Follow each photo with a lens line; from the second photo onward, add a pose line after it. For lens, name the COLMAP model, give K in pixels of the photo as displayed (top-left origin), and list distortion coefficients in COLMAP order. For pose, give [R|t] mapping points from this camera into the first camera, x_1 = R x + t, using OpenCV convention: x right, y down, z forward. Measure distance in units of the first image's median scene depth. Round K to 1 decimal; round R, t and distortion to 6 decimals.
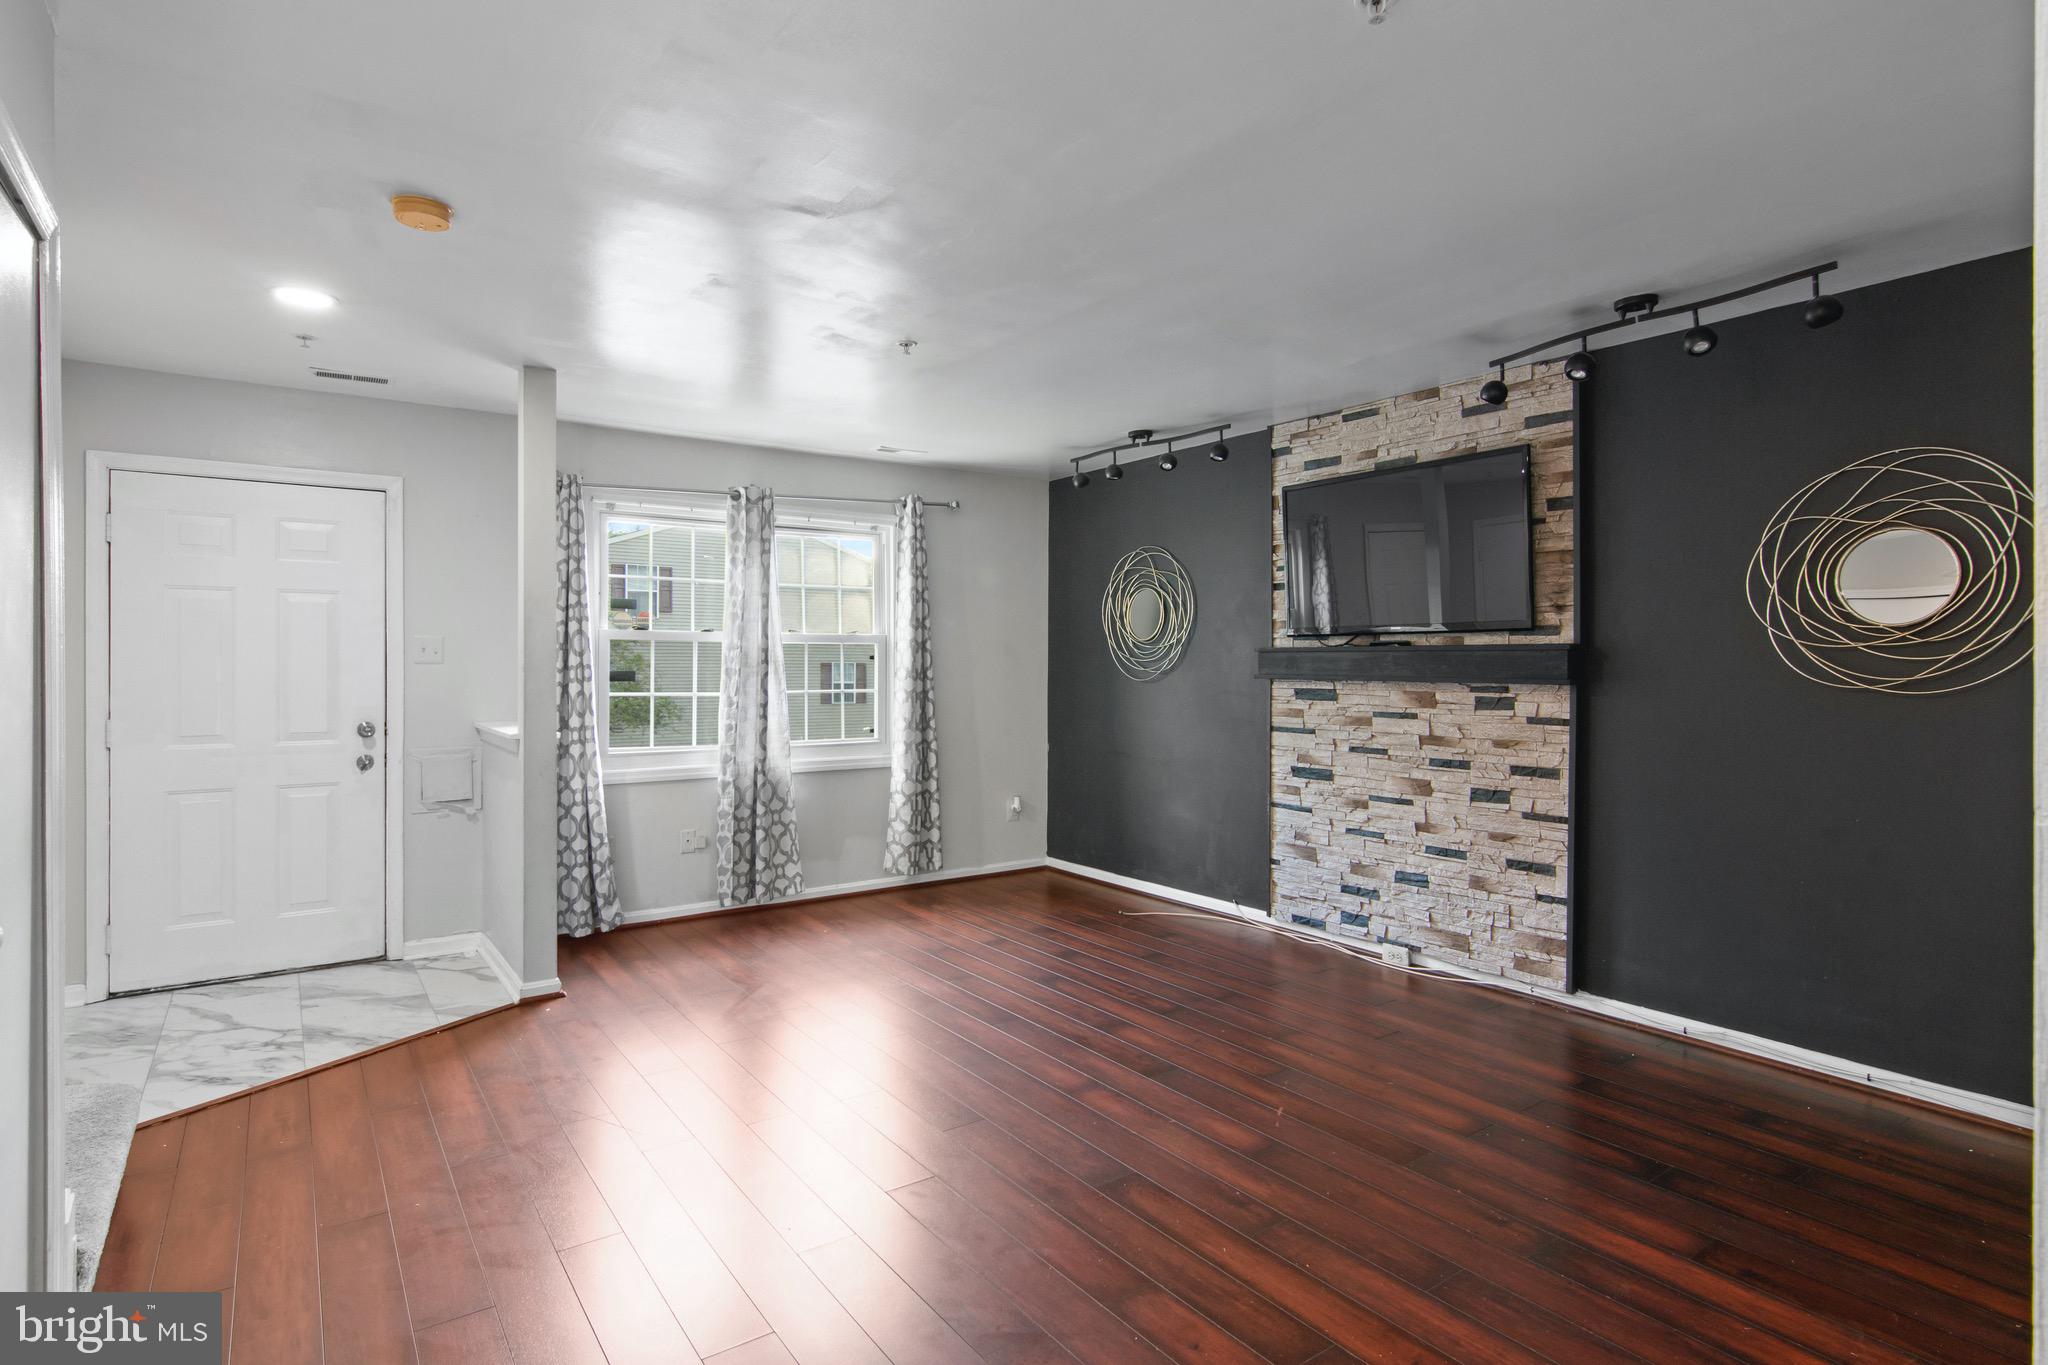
lens RADIAL K [[1048.8, 0, 1026.3], [0, 1048.8, 663.7], [0, 0, 1]] dist [-0.006440, 0.004388]
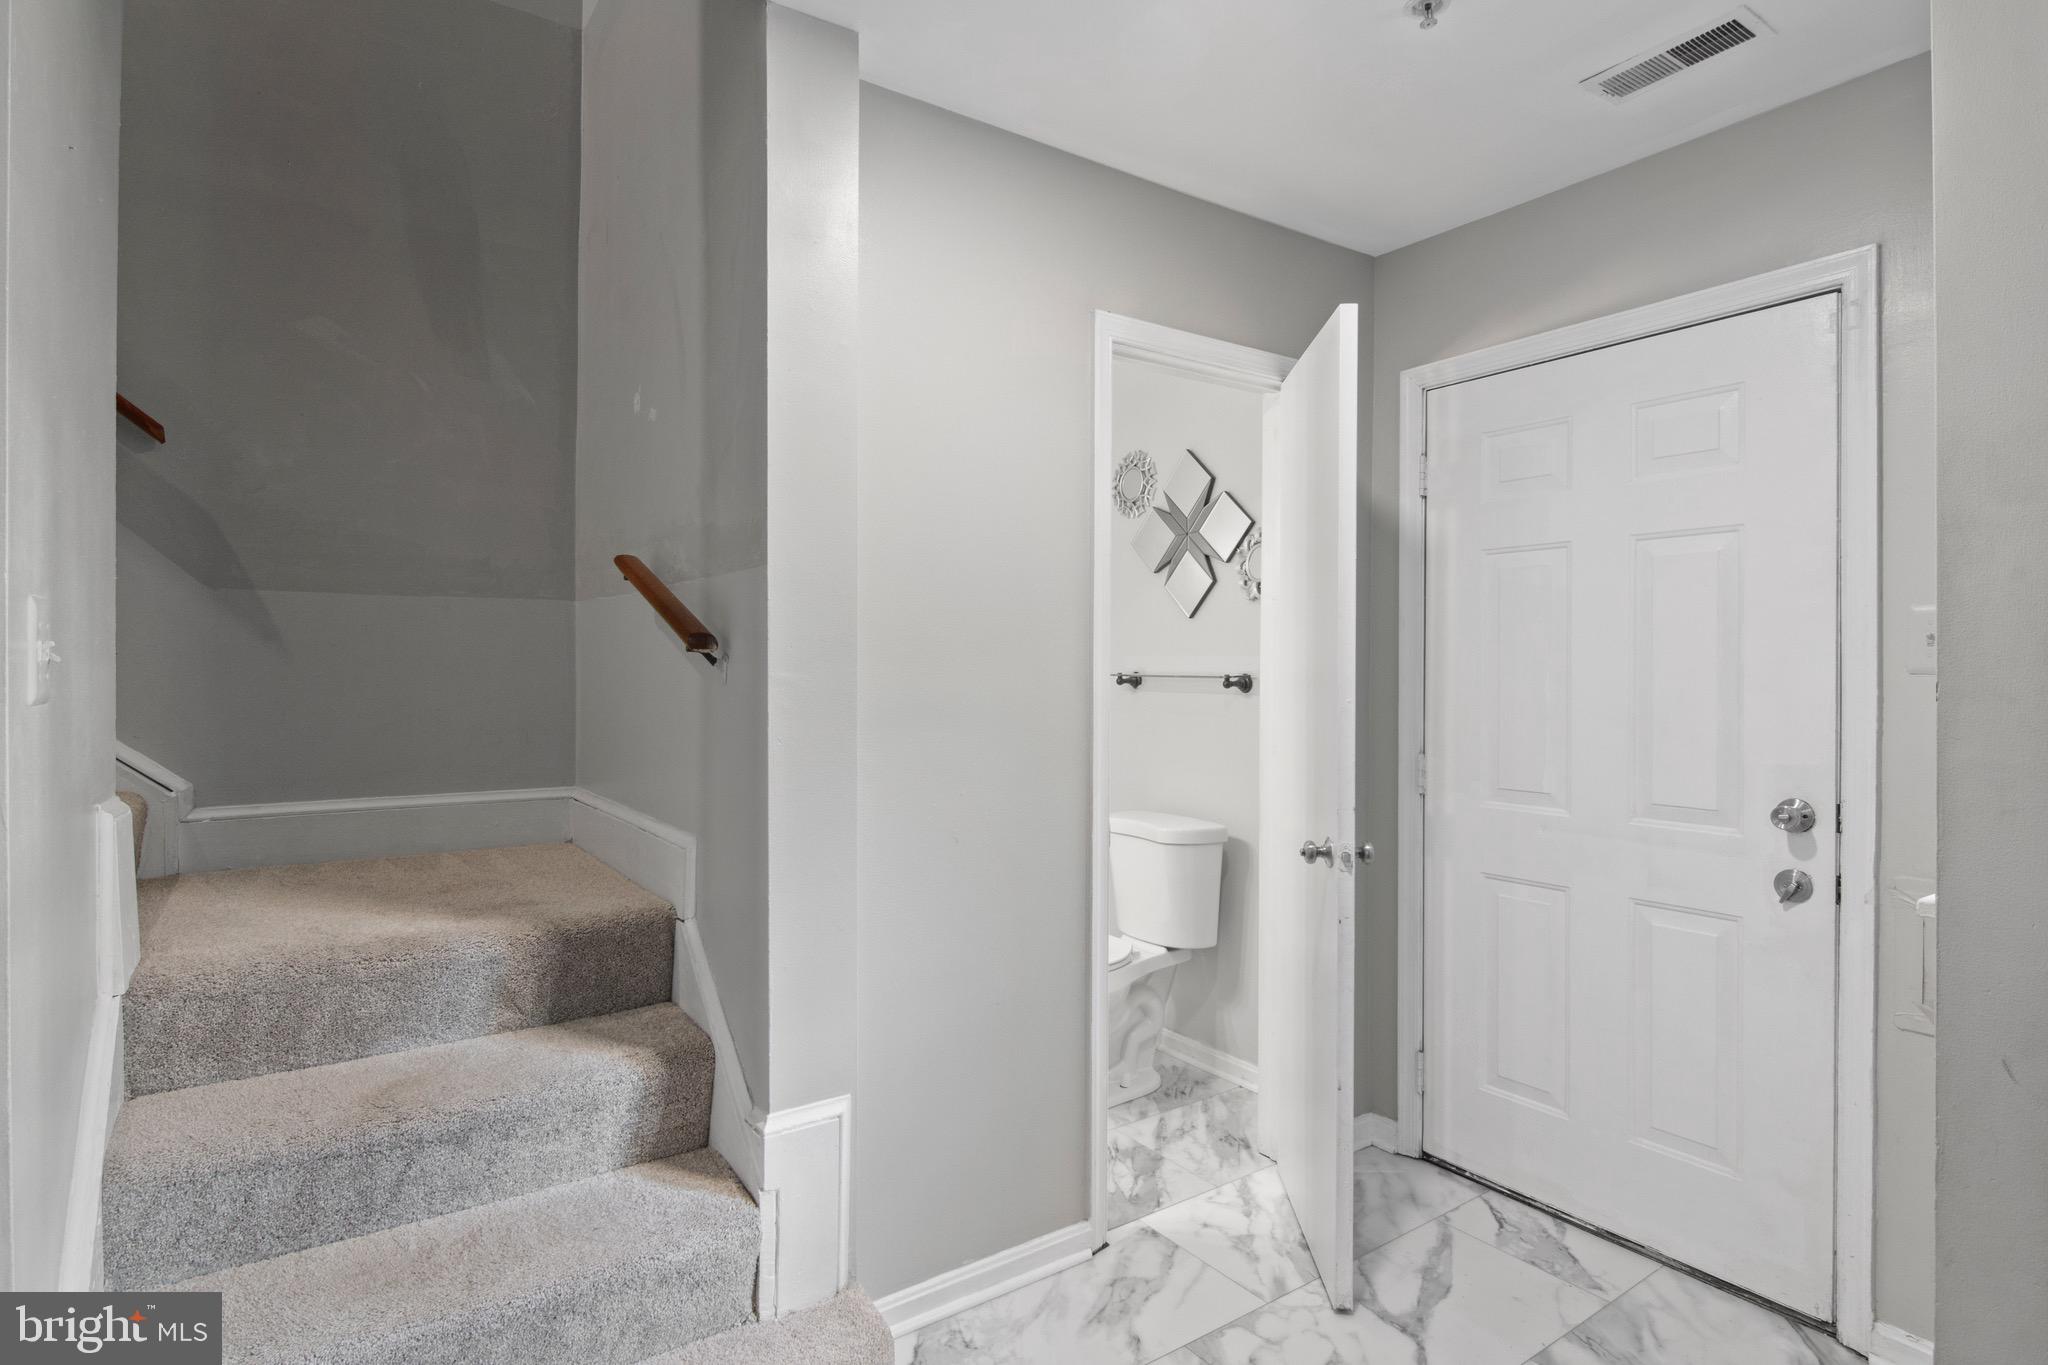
lens RADIAL K [[1048.8, 0, 1020.4], [0, 1048.8, 673.1], [0, 0, 1]] dist [-0.006440, 0.004388]
pose [[-0.006842, -0.004523, -0.999966, -0.169434], [-0.007129, 0.999965, -0.004474, 0.004636], [0.999951, 0.007098, -0.006874, 0.680179]]
